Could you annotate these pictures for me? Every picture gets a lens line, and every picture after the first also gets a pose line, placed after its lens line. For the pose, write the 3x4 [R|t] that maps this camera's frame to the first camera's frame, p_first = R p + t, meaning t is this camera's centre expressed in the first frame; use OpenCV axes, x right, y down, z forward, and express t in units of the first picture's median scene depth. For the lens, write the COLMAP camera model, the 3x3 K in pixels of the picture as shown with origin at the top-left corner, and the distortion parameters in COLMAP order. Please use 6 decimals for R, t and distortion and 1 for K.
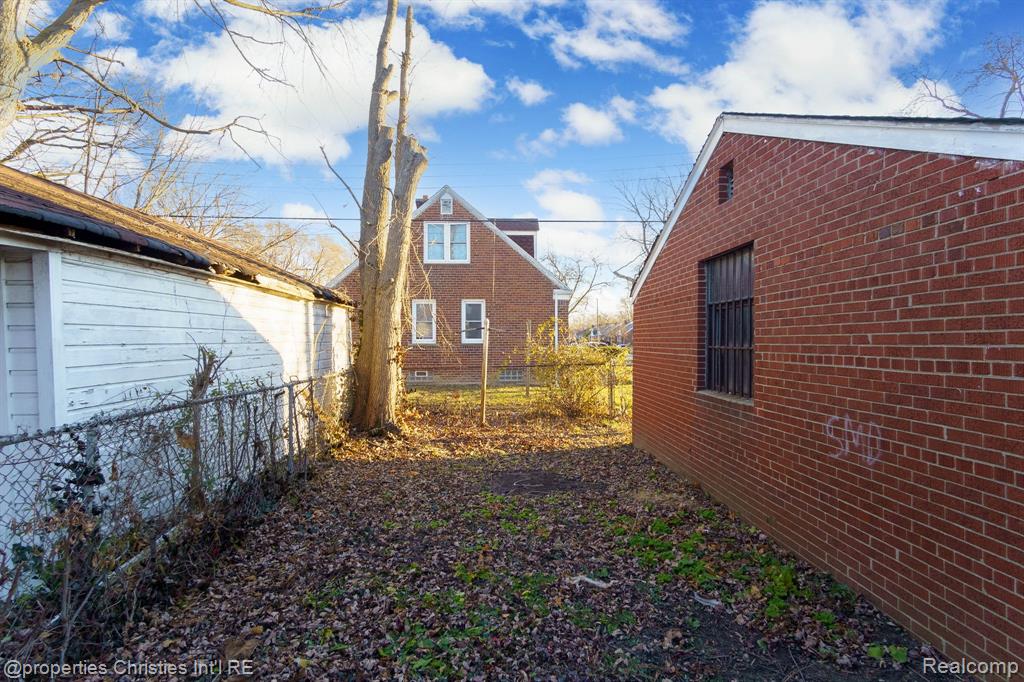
lens RADIAL K [[549.1, 0, 510.2], [0, 549.1, 341.0], [0, 0, 1]] dist [-0.015598, 0.009229]
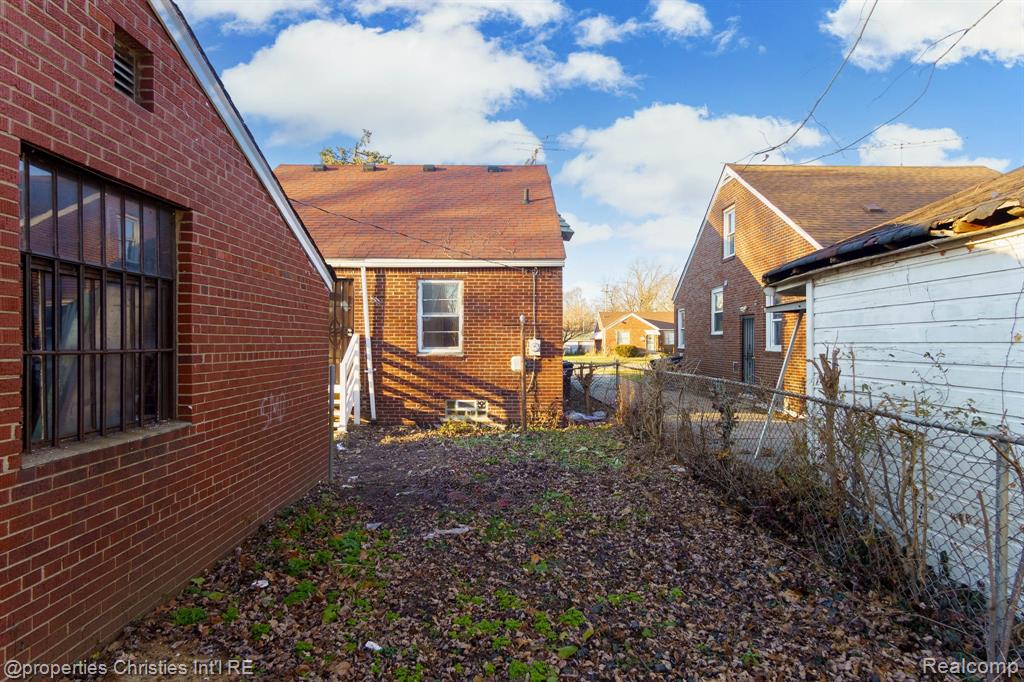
lens RADIAL K [[549.1, 0, 510.2], [0, 549.1, 341.0], [0, 0, 1]] dist [-0.015598, 0.009229]
pose [[-0.999242, 0.001669, 0.038890, -0.035358], [0.001572, 0.999996, -0.002547, 0.004292], [-0.038894, -0.002484, -0.999240, 1.809619]]
